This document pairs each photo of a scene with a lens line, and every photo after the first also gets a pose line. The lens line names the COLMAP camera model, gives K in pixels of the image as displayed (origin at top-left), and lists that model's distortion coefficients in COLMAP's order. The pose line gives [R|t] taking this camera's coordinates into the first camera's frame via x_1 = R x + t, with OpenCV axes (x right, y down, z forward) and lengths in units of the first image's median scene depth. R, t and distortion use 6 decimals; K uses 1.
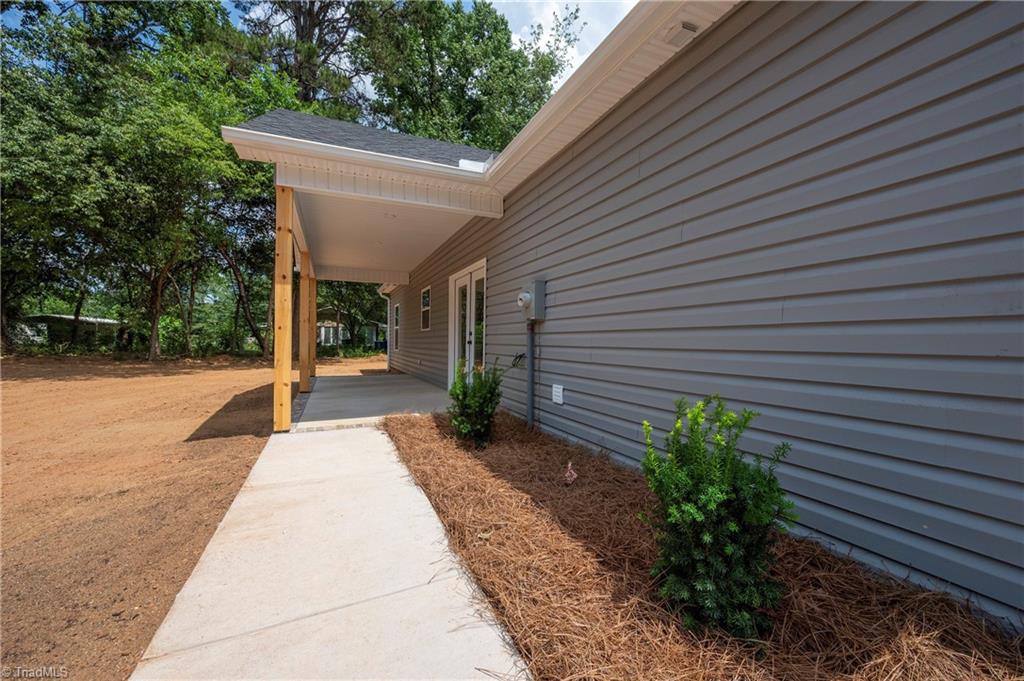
lens RADIAL K [[400.6, 0, 520.2], [0, 400.6, 342.7], [0, 0, 1]] dist [0.000330, 0.000355]
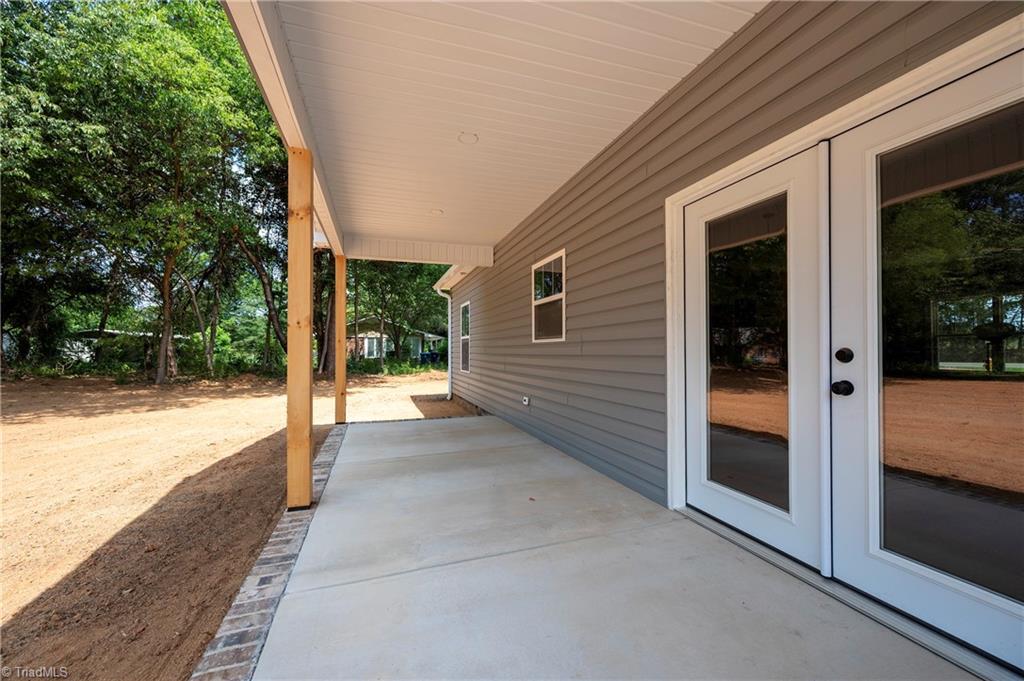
lens RADIAL K [[400.6, 0, 510.5], [0, 400.6, 343.5], [0, 0, 1]] dist [0.000330, 0.000355]
pose [[0.993187, -0.014154, -0.115672, -0.116002], [0.011956, 0.999735, -0.019679, -0.010377], [0.115919, 0.018162, 0.993093, 0.254957]]
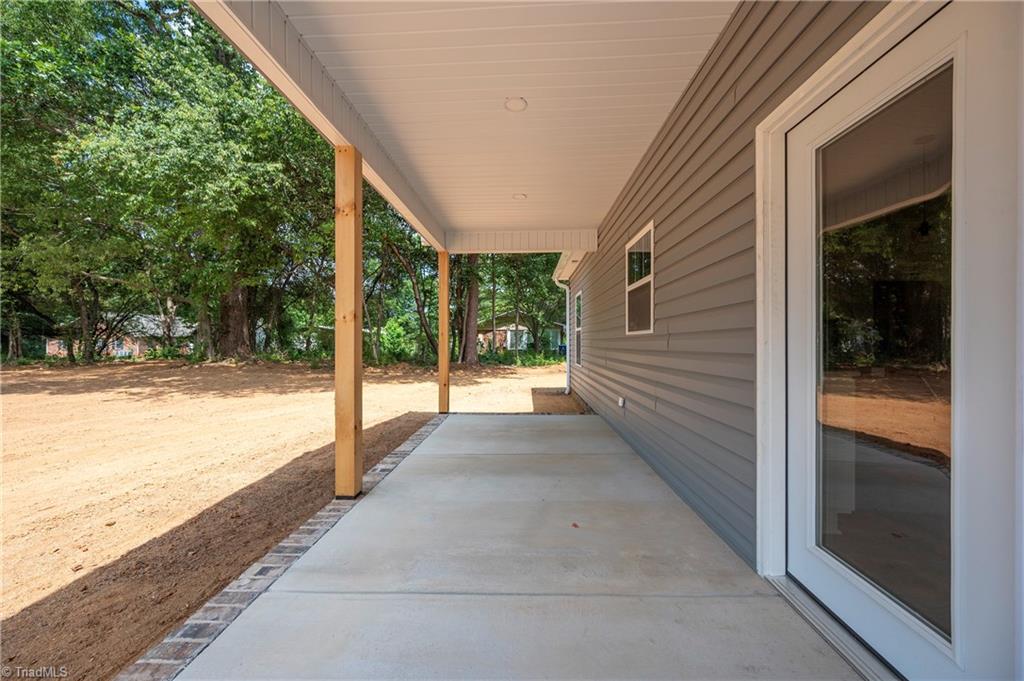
lens RADIAL K [[400.6, 0, 509.9], [0, 400.6, 340.8], [0, 0, 1]] dist [0.000330, 0.000355]
pose [[0.886023, -0.011322, -0.463504, -0.082780], [0.007733, 0.999924, -0.009642, -0.011074], [0.463577, 0.004958, 0.886043, 0.289775]]
